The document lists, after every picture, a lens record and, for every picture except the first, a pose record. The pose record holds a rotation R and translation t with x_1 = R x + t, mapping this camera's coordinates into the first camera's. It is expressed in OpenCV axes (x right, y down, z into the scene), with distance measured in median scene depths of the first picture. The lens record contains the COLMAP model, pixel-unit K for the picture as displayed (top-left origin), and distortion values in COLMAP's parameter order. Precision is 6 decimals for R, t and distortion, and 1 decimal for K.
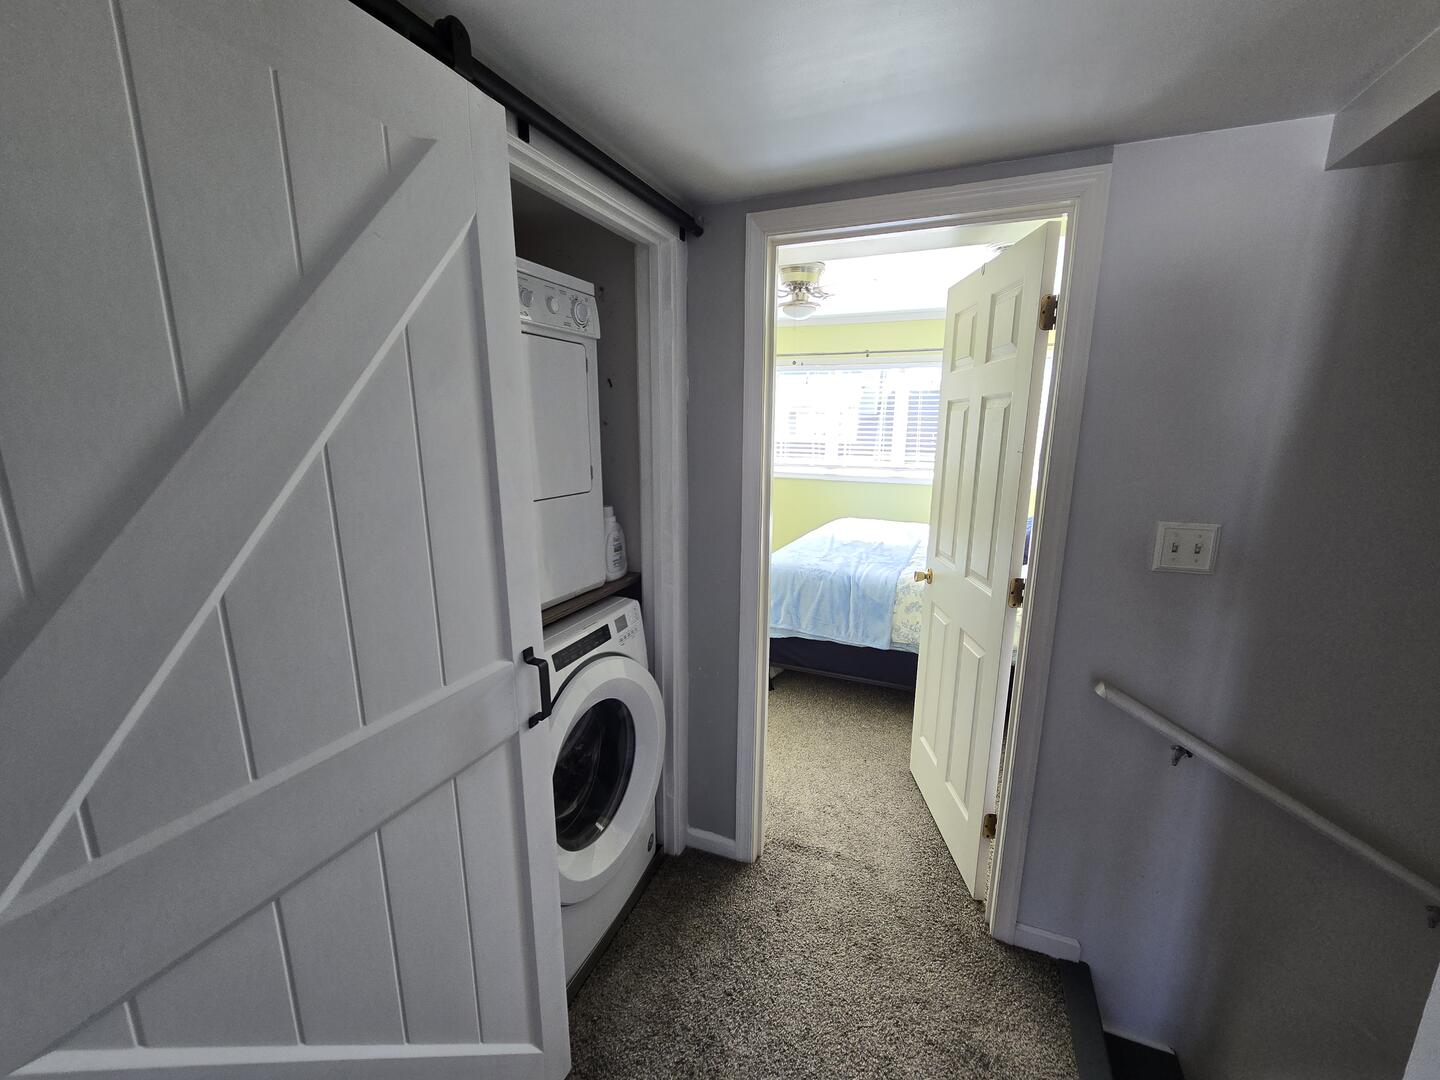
lens RADIAL K [[586.3, 0, 718.8], [0, 586.3, 543.2], [0, 0, 1]] dist [-0.003039, 0.002044]
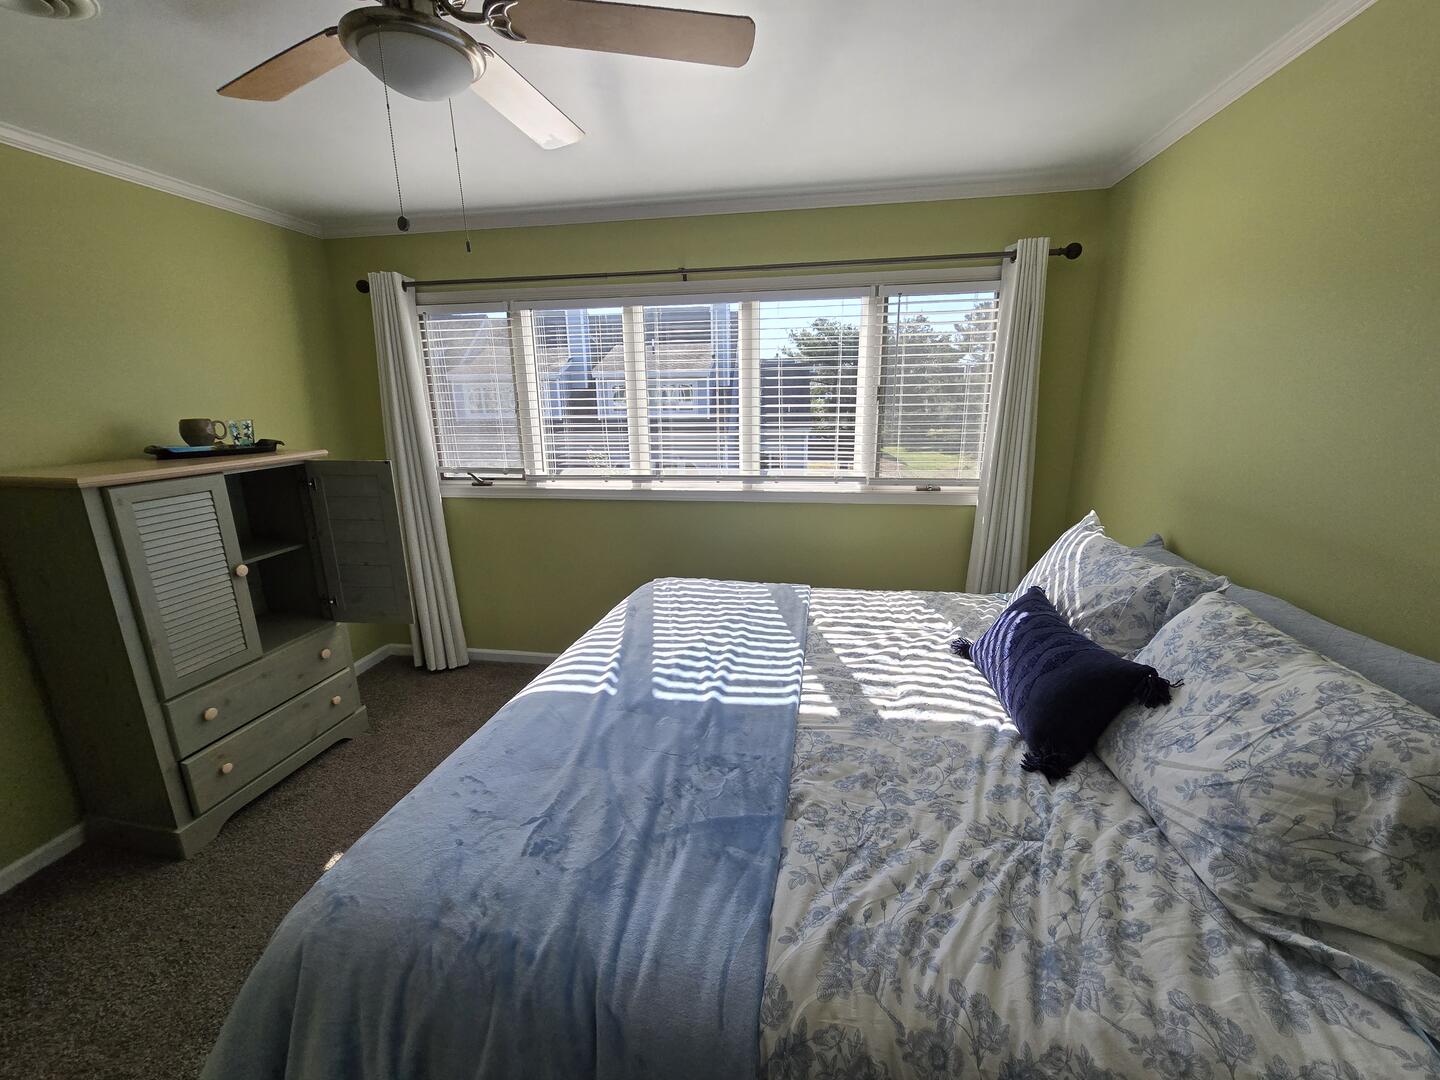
lens RADIAL K [[586.3, 0, 722.6], [0, 586.3, 542.0], [0, 0, 1]] dist [-0.003039, 0.002044]
pose [[0.971125, -0.079586, 0.224904, 0.228479], [0.069687, 0.996232, 0.051628, -0.154122], [-0.228165, -0.034465, 0.973012, 0.701674]]
